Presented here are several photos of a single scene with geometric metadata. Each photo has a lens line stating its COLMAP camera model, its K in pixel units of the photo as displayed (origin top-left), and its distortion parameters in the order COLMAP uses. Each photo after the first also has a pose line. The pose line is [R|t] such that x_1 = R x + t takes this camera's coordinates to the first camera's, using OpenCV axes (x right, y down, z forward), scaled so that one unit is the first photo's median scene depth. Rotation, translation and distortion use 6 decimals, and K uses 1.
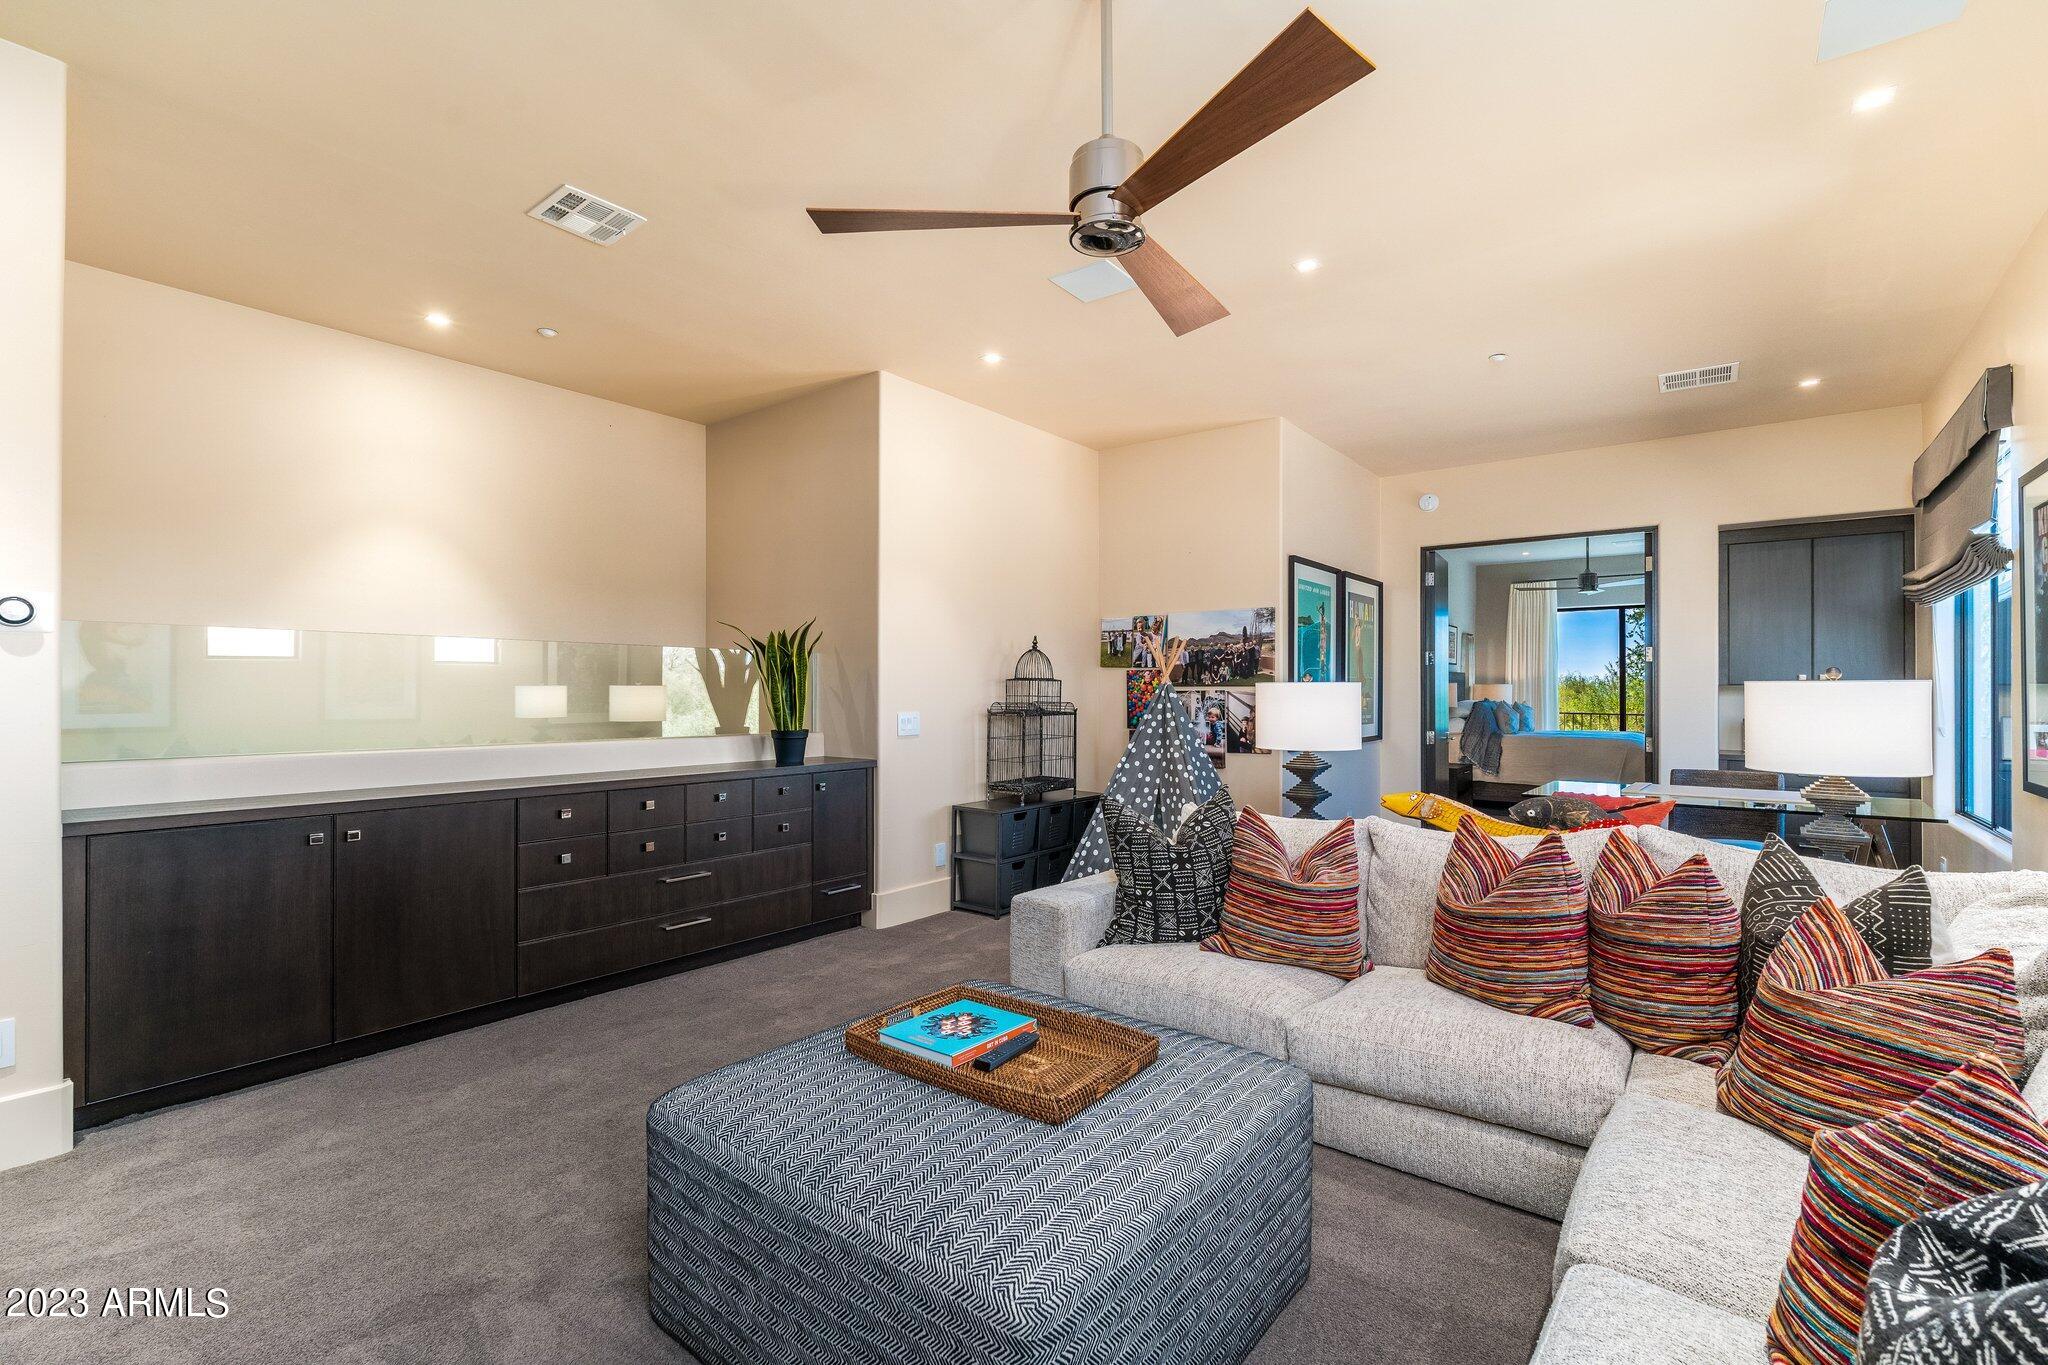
lens RADIAL K [[900.8, 0, 1024.0], [0, 900.8, 682.5], [0, 0, 1]] dist [0.000780, -0.000041]
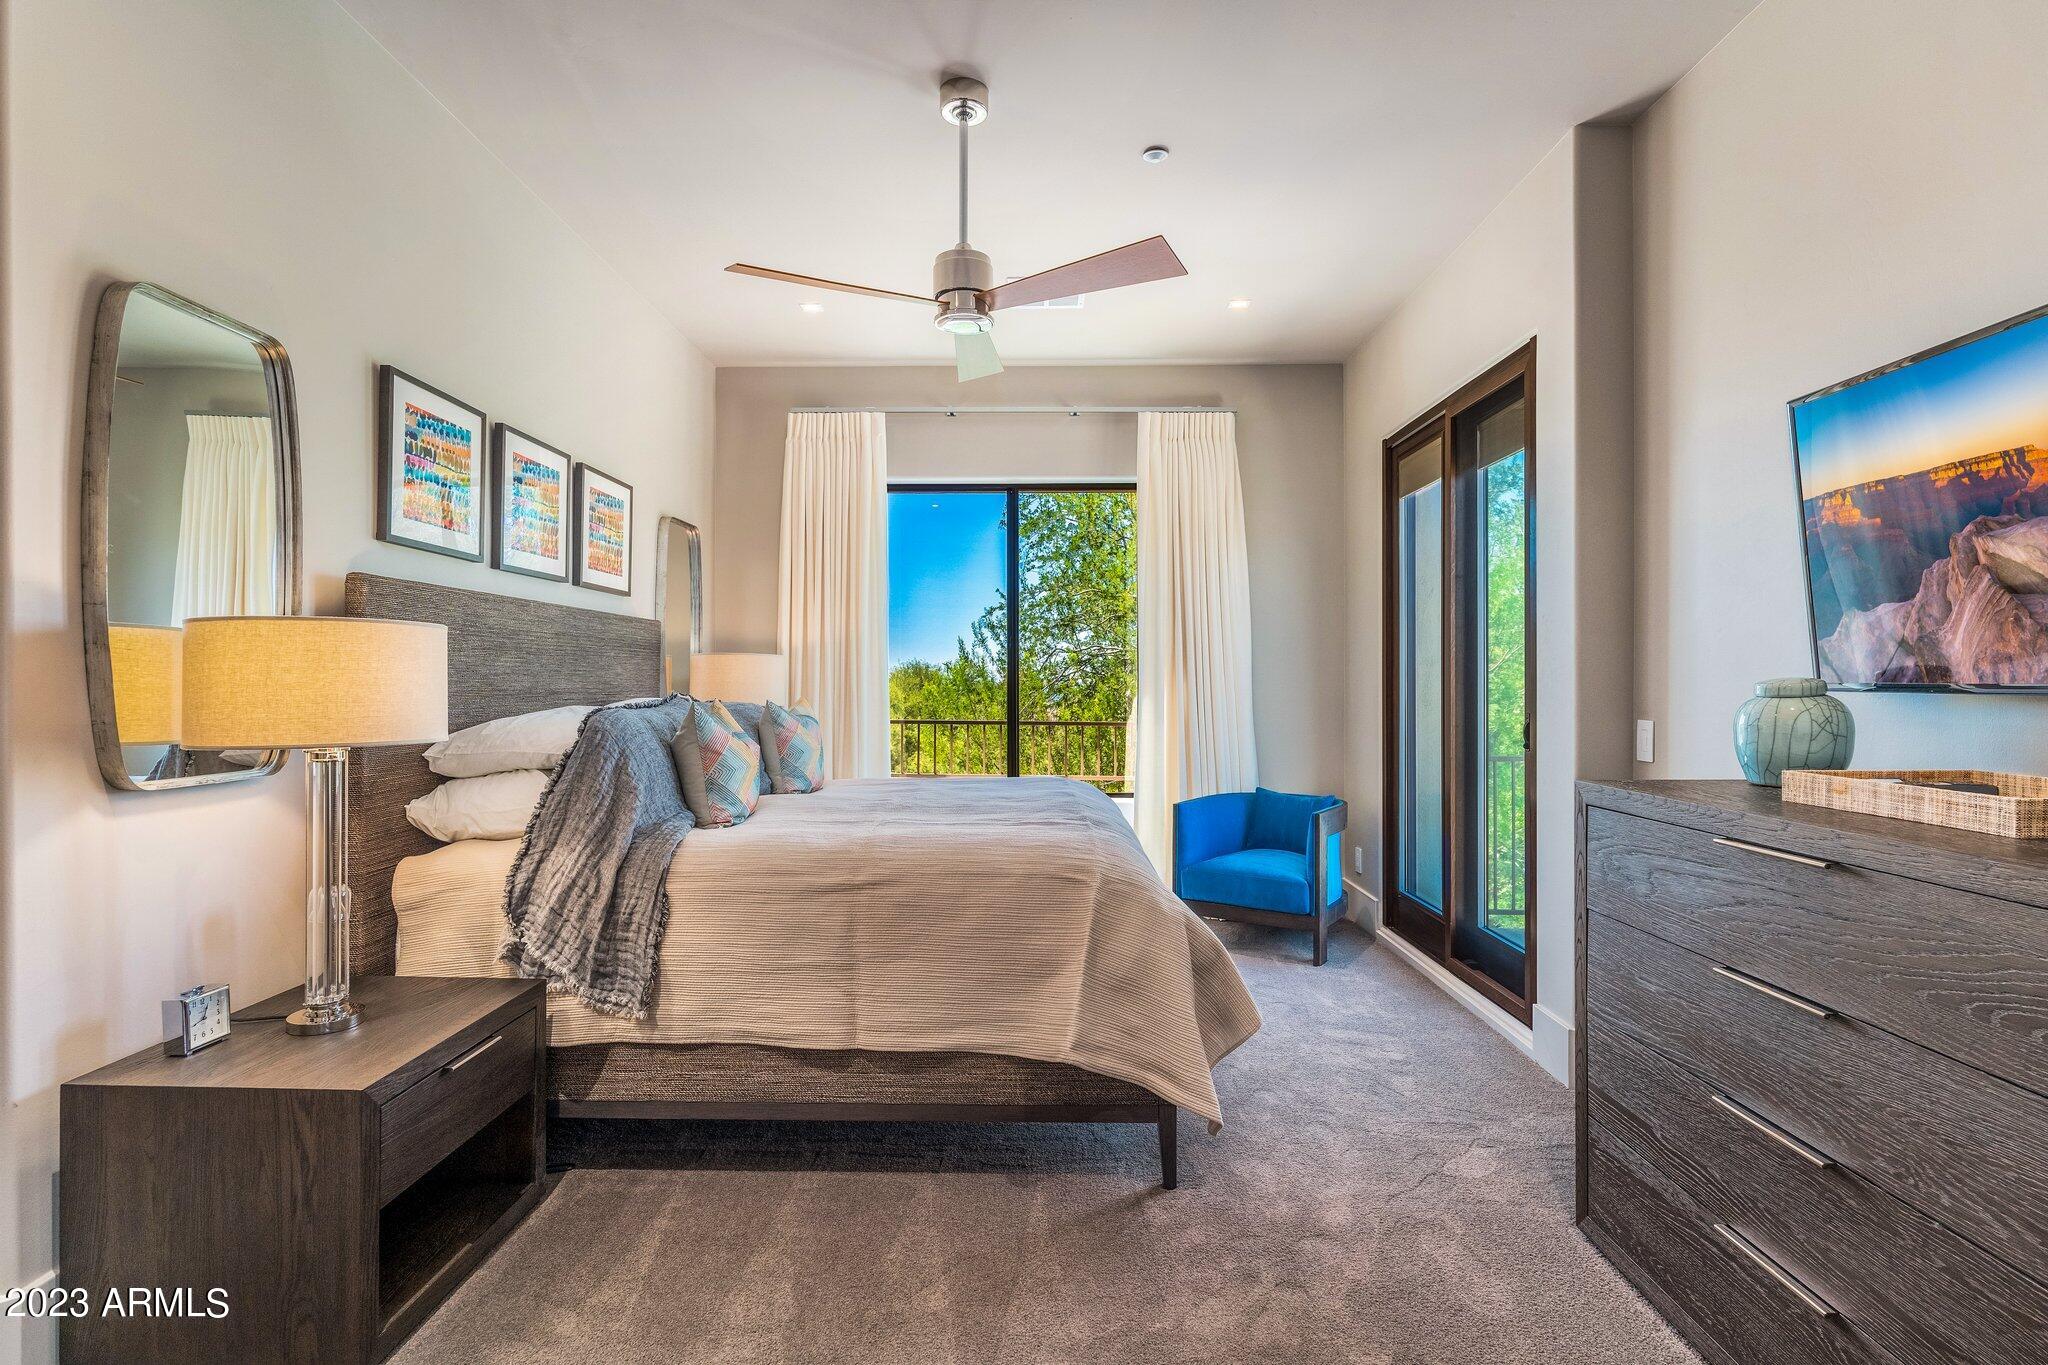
lens RADIAL K [[1054.4, 0, 1024.8], [0, 1054.4, 678.0], [0, 0, 1]] dist [-0.000179, -0.000007]
pose [[0.786412, 0.001973, 0.617699, 0.706724], [-0.007181, 0.999957, 0.005949, 0.020346], [-0.617661, -0.009114, 0.786392, 1.183733]]
